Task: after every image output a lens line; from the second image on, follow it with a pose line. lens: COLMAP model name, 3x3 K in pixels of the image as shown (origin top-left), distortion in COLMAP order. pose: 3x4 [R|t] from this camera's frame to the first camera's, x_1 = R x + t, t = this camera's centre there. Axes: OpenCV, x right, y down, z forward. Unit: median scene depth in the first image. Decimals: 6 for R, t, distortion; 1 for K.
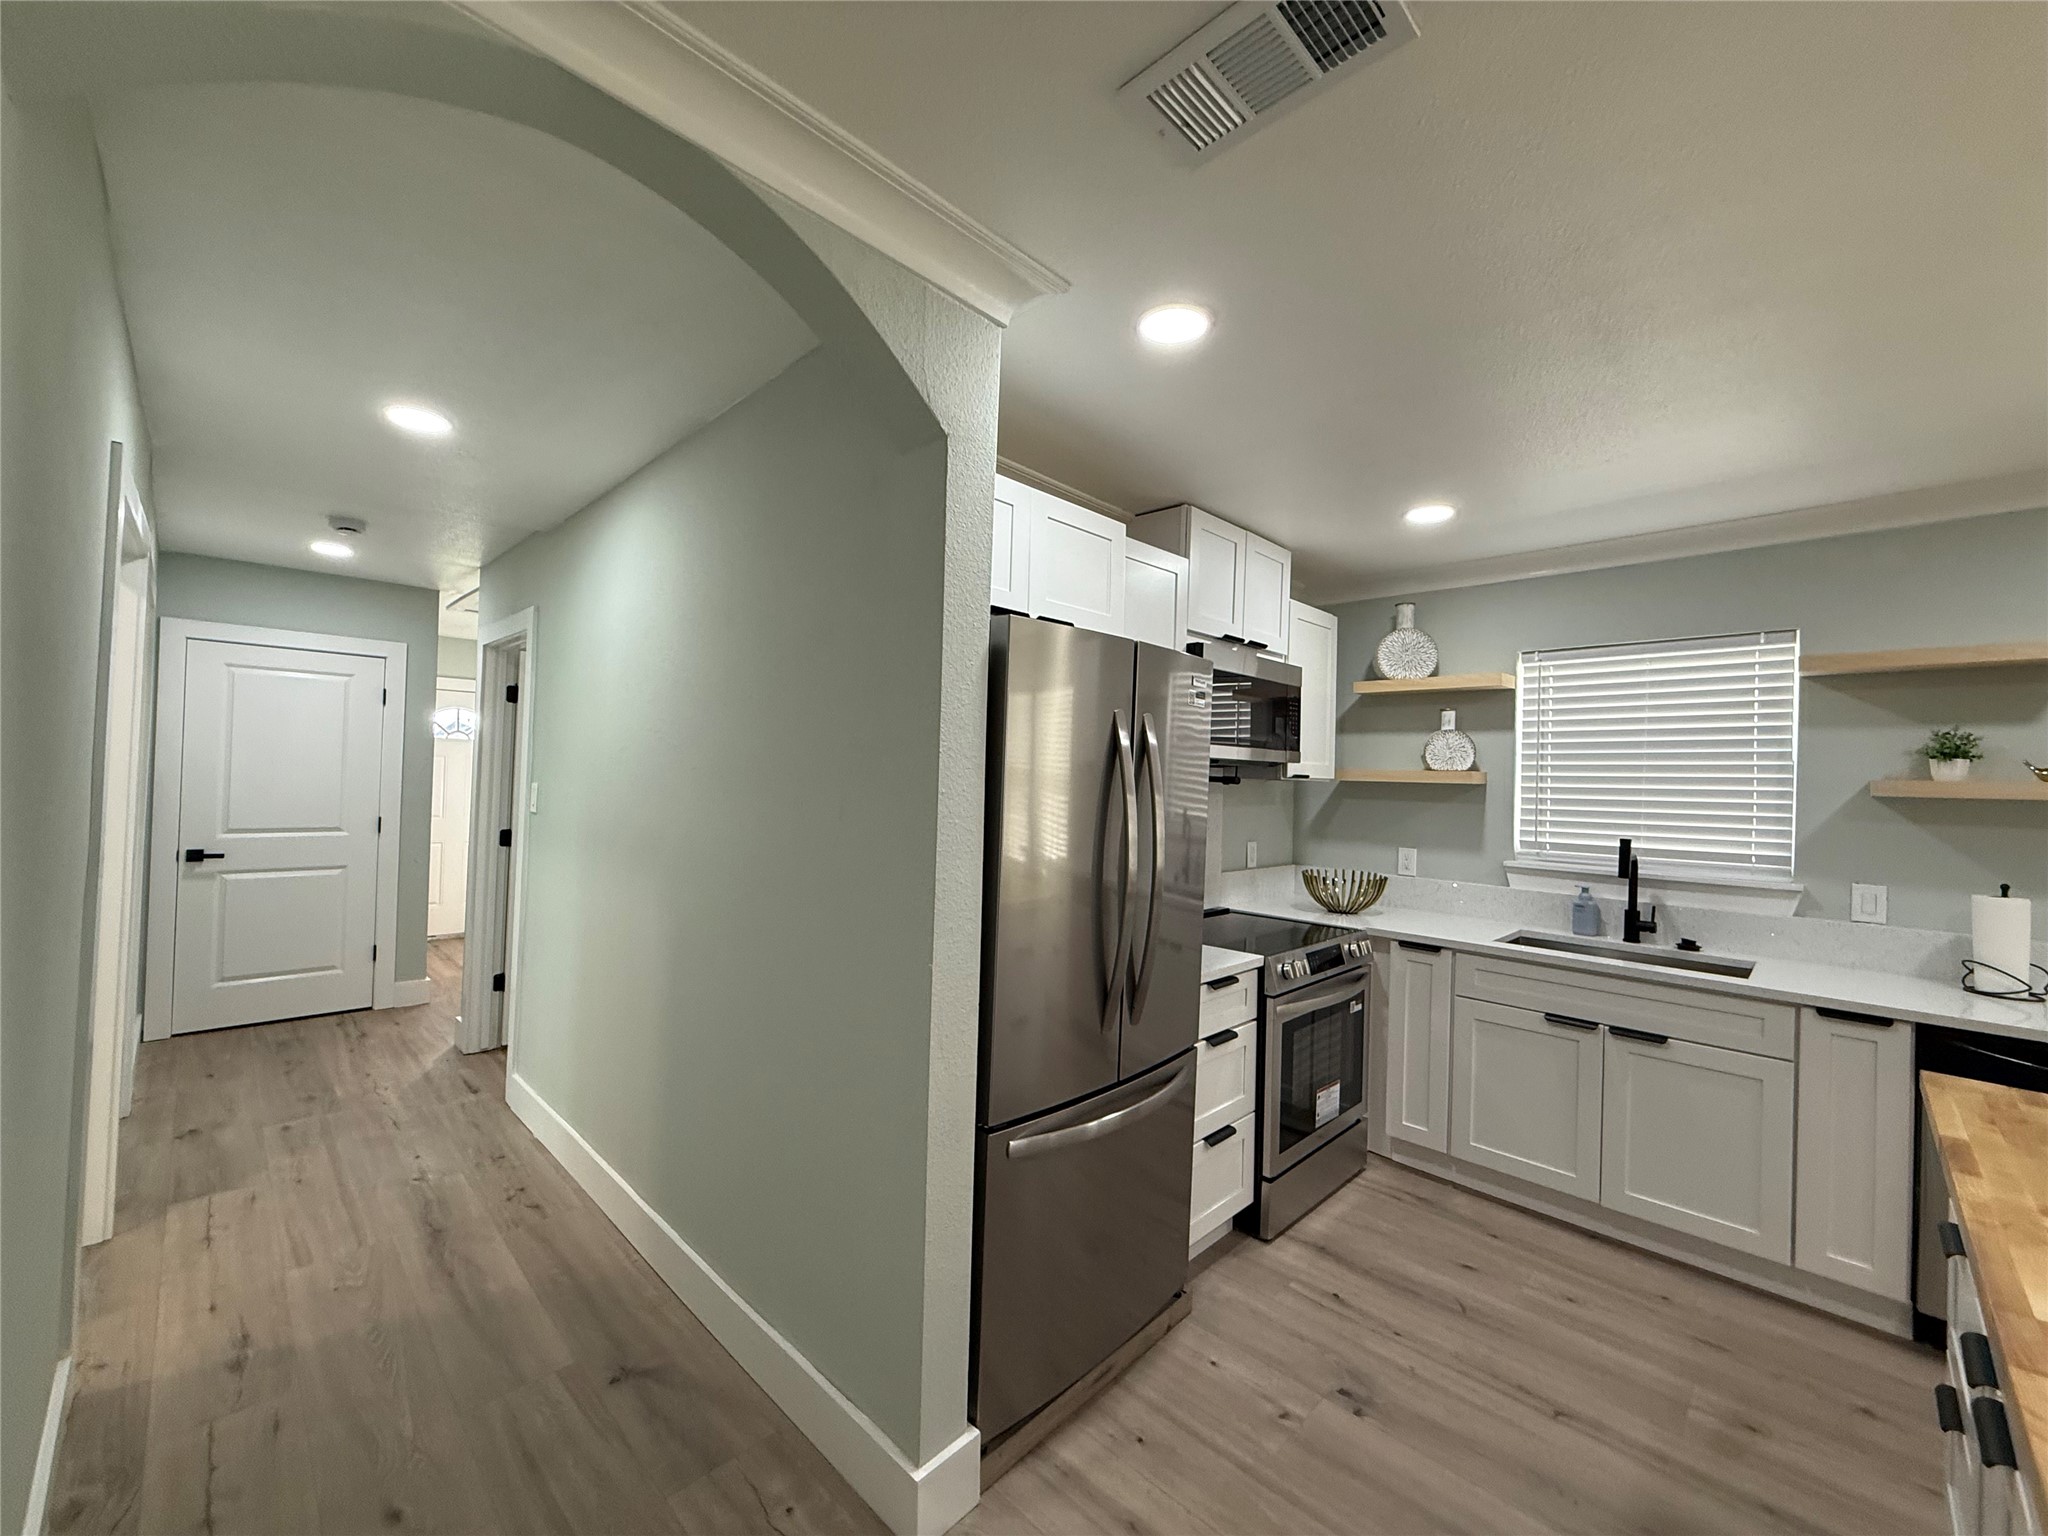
lens RADIAL K [[814.1, 0, 1023.5], [0, 814.1, 769.9], [0, 0, 1]] dist [0.002483, -0.002149]
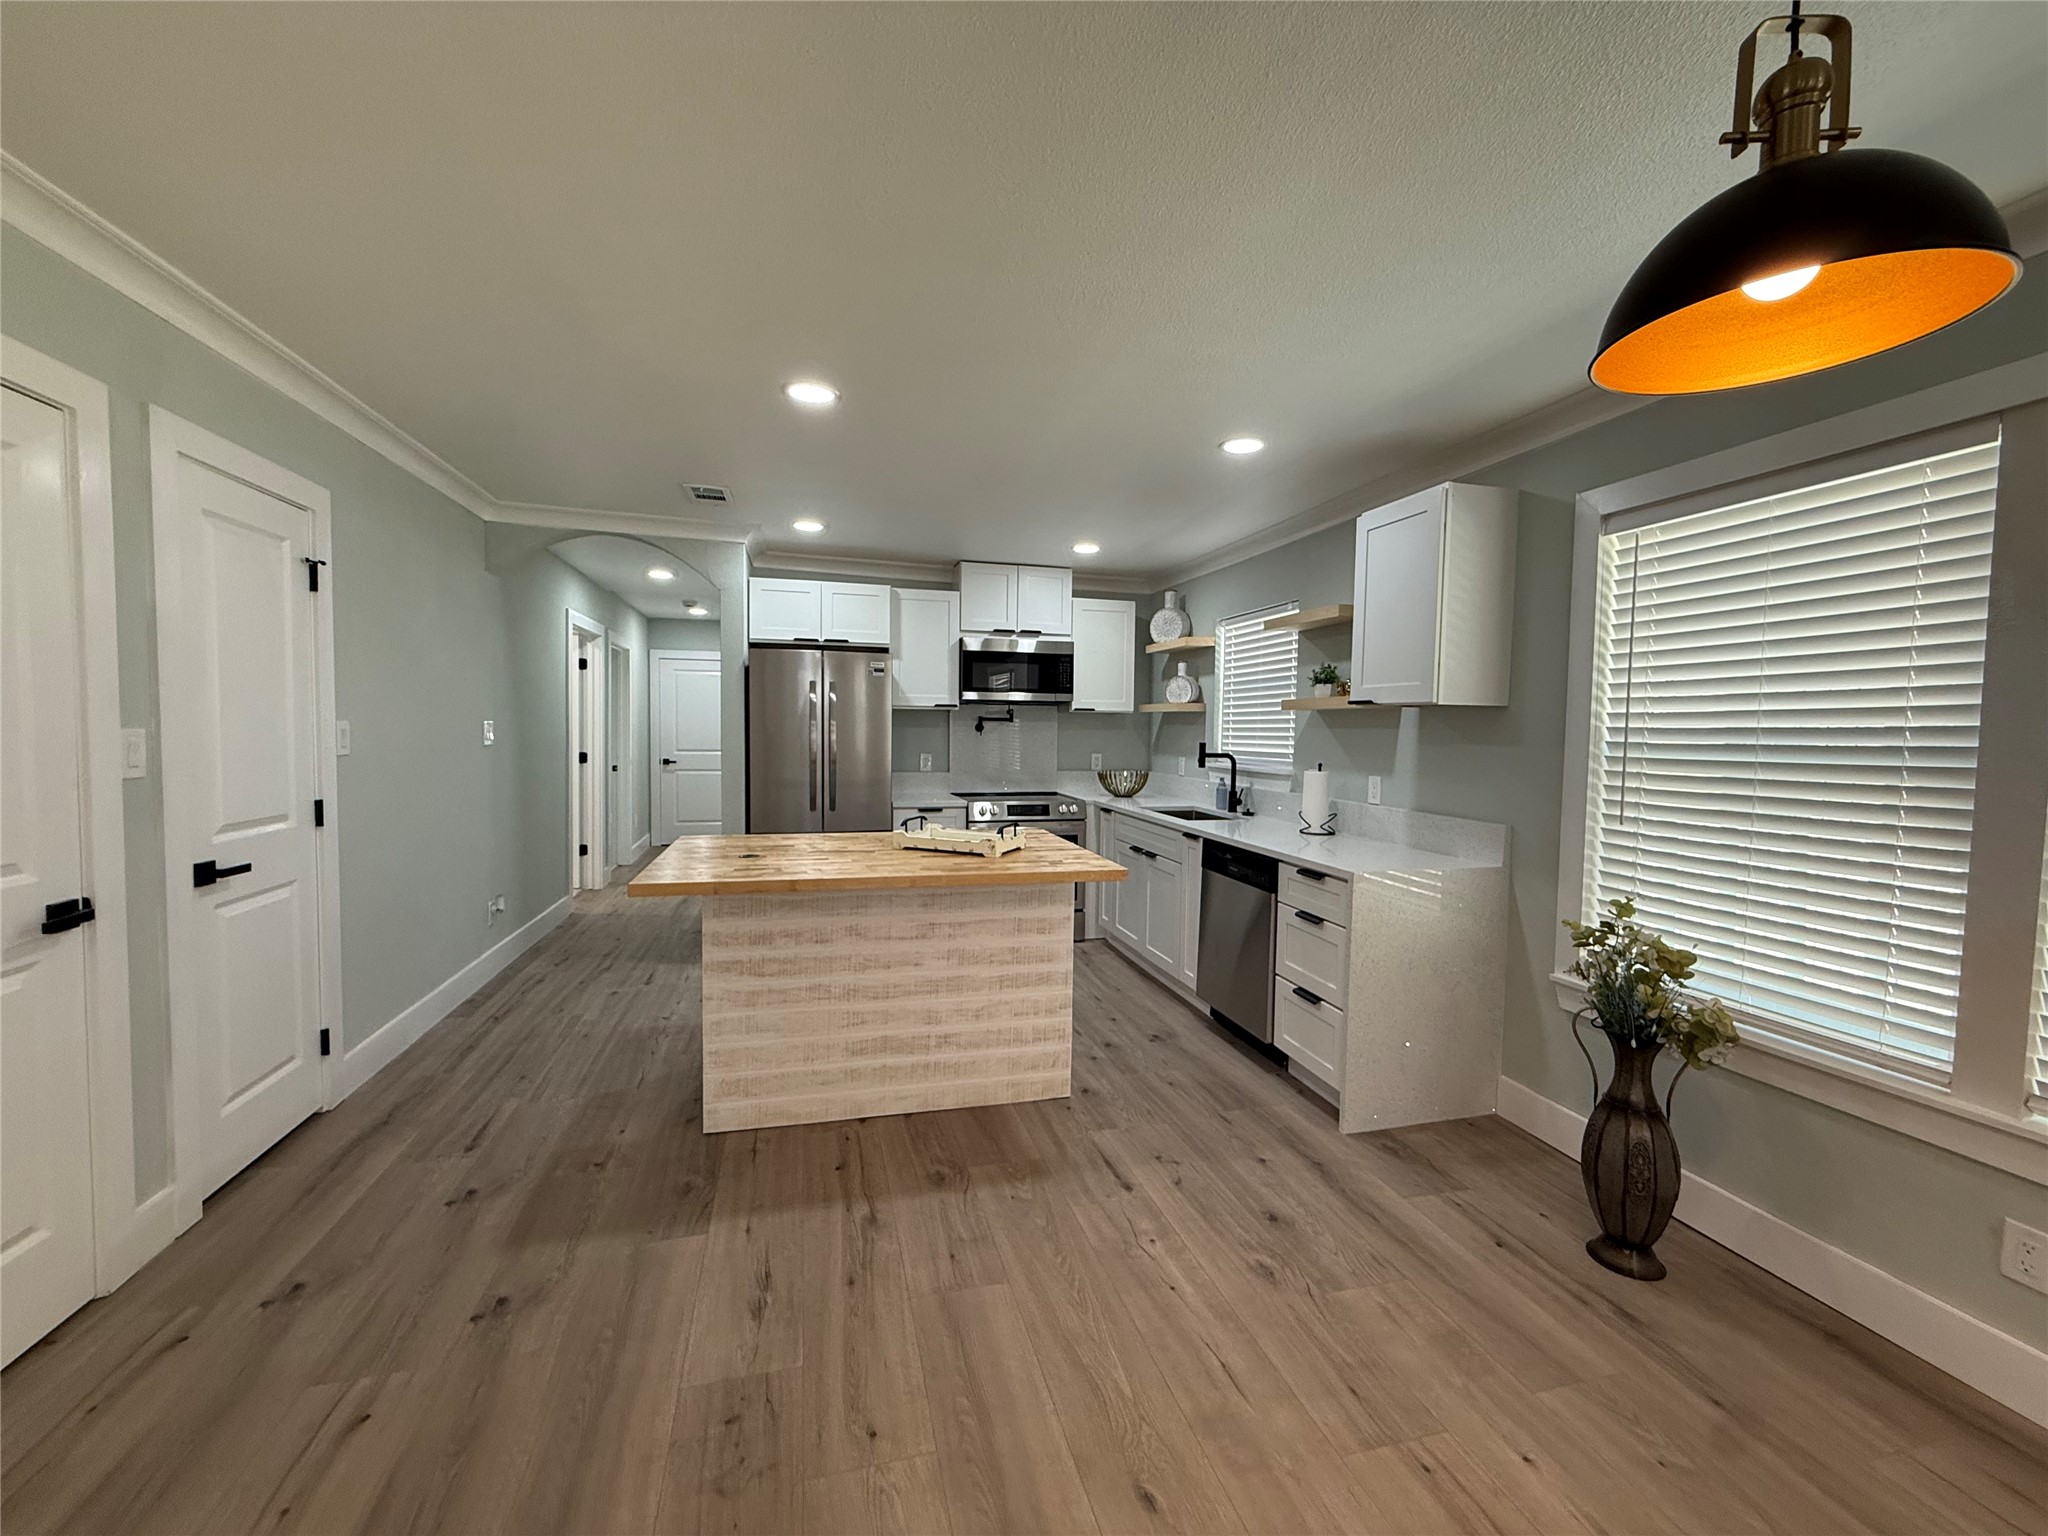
lens RADIAL K [[814.1, 0, 1022.2], [0, 814.1, 768.4], [0, 0, 1]] dist [0.002483, -0.002149]
pose [[0.865636, 0.009655, -0.500580, 1.232633], [0.016333, 0.998737, 0.047508, 0.054131], [0.500407, -0.049301, 0.864386, -0.536293]]
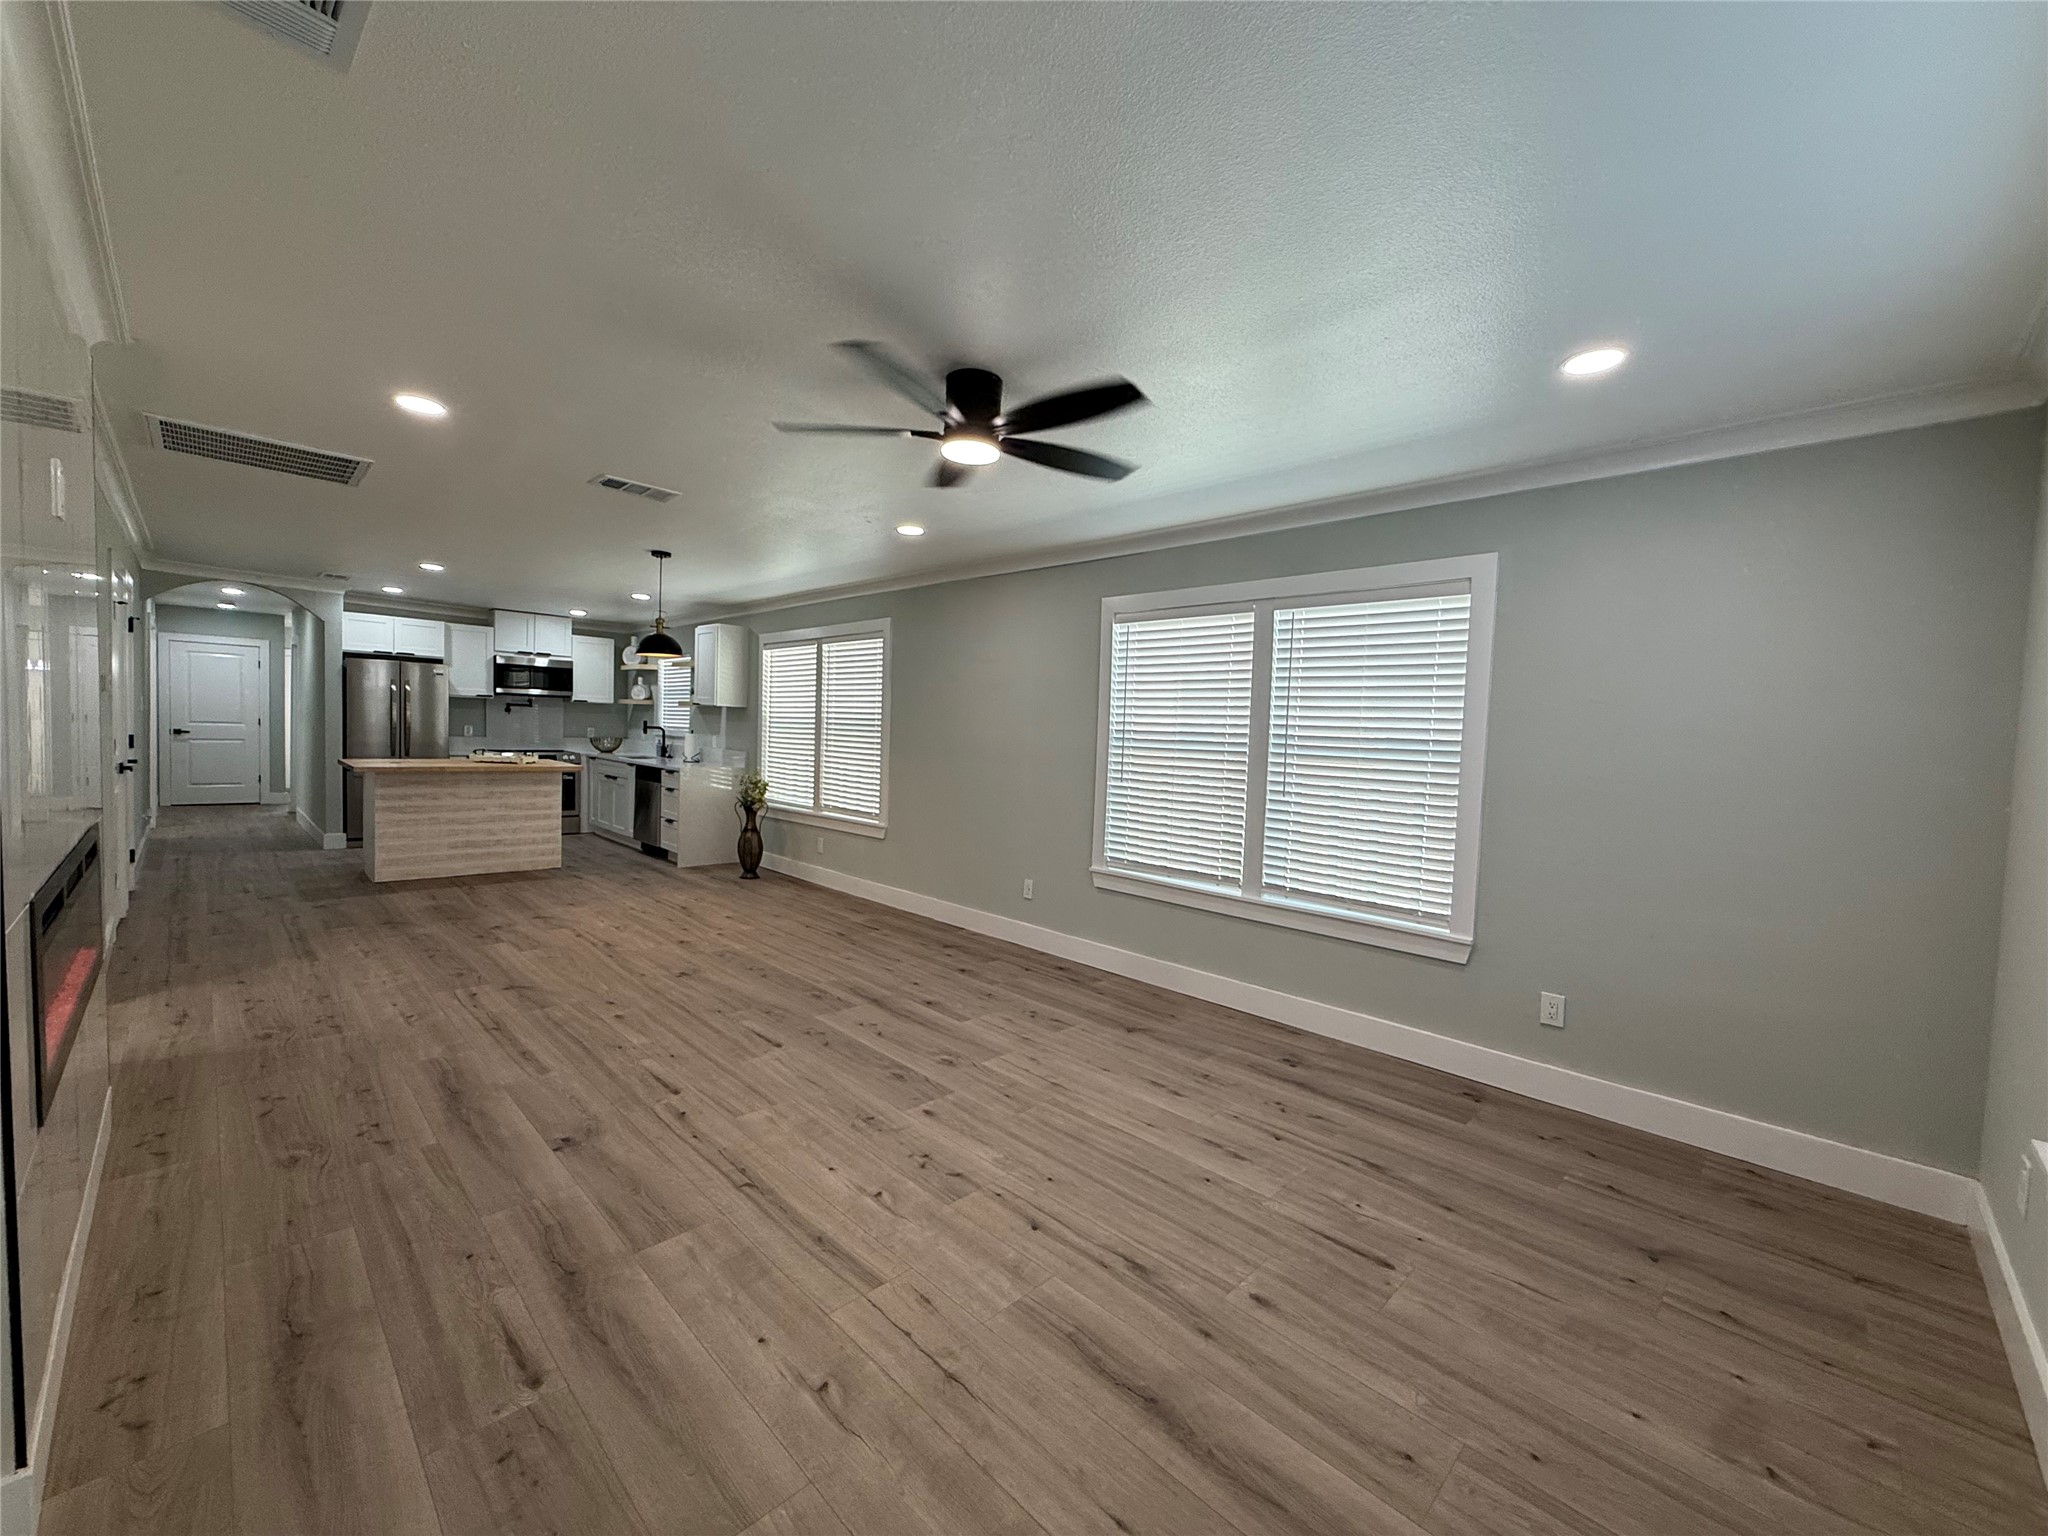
lens RADIAL K [[814.1, 0, 1020.1], [0, 814.1, 770.1], [0, 0, 1]] dist [0.002483, -0.002149]
pose [[0.999951, 0.009557, 0.002409, 2.149311], [-0.009687, 0.998069, 0.061356, 0.068120], [-0.001818, -0.061376, 0.998113, -2.068884]]
